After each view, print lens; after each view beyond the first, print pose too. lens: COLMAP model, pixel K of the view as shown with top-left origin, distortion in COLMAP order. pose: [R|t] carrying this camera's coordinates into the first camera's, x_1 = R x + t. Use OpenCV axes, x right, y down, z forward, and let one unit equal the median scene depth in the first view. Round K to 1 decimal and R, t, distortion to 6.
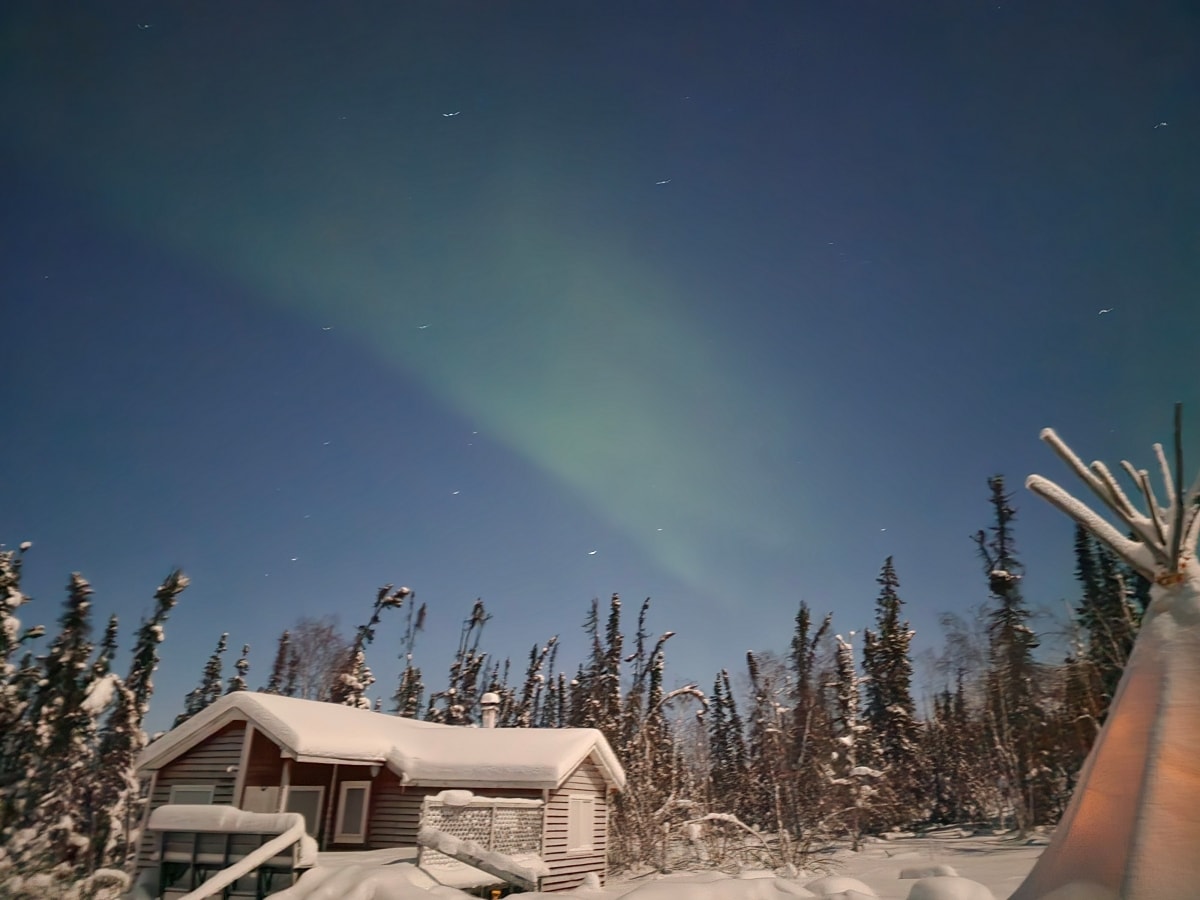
lens RADIAL K [[821.9, 0, 621.2], [0, 821.9, 436.4], [0, 0, 1]] dist [0.086066, -0.087175]
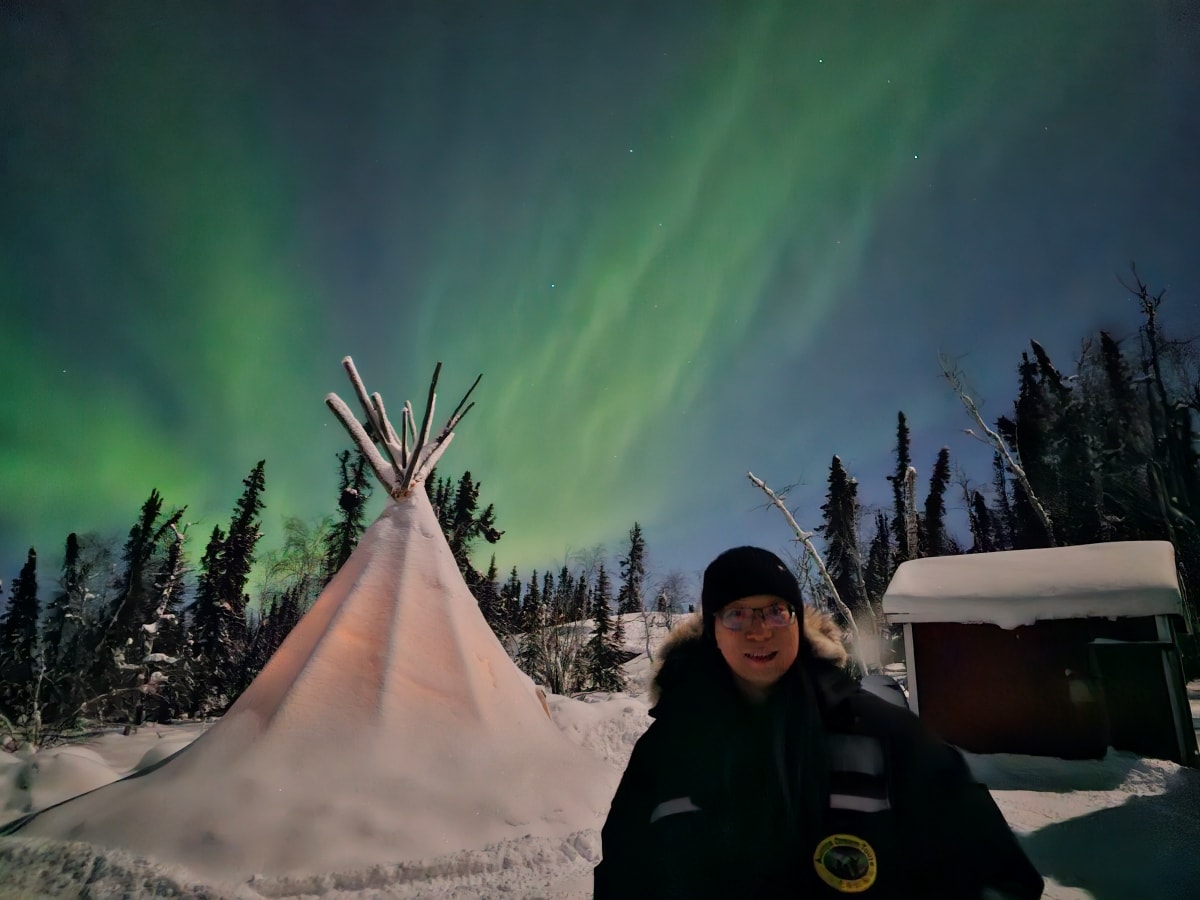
lens RADIAL K [[806.4, 0, 604.1], [0, 806.4, 425.7], [0, 0, 1]] dist [0.029696, -0.002784]
pose [[0.755172, 0.218790, 0.617937, 0.027332], [-0.271173, 0.962485, -0.009386, -0.000468], [-0.596809, -0.160480, 0.786172, -0.034790]]
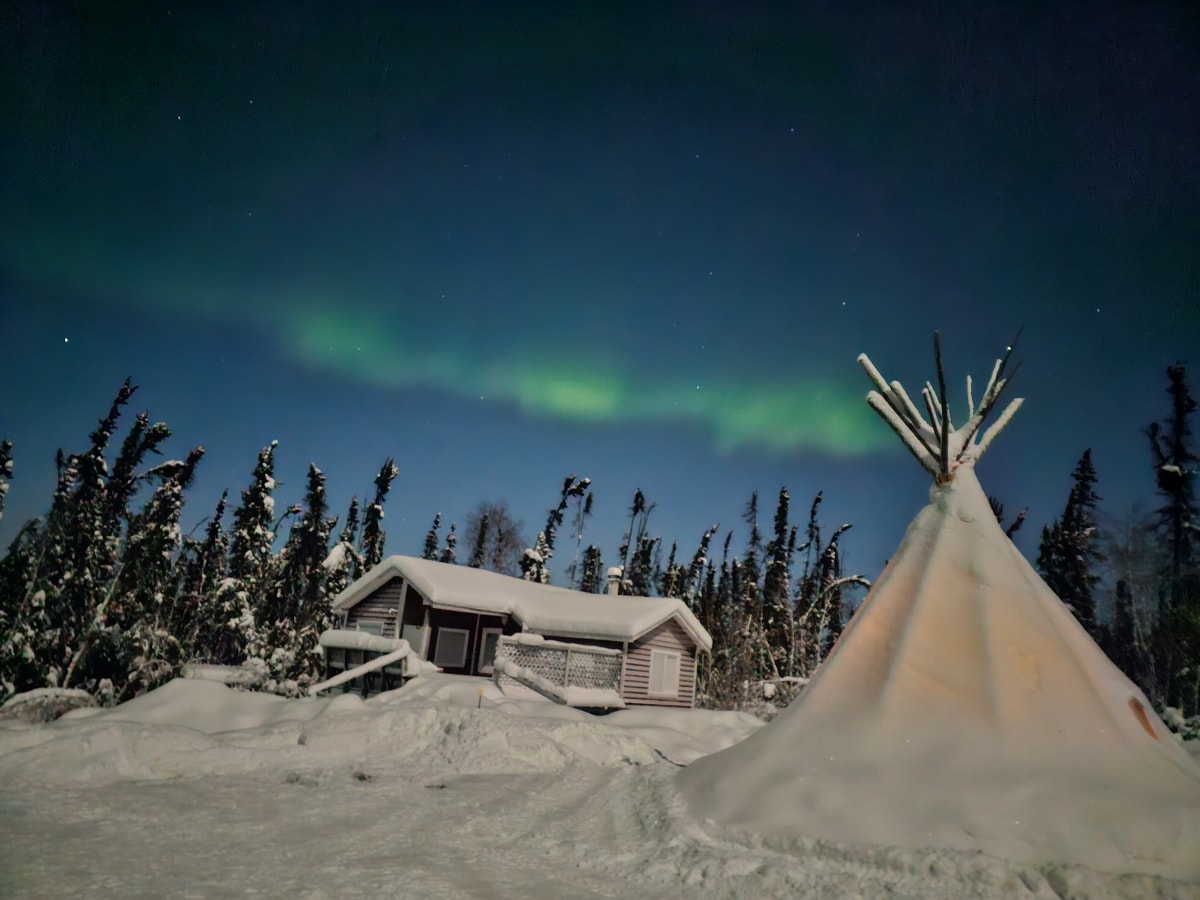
lens RADIAL K [[821.9, 0, 621.2], [0, 821.9, 436.4], [0, 0, 1]] dist [0.086066, -0.087175]
pose [[0.960253, -0.005127, -0.279085, 0.140654], [0.041144, 0.991510, 0.123350, -0.014442], [0.276083, -0.129930, 0.952311, -0.066029]]
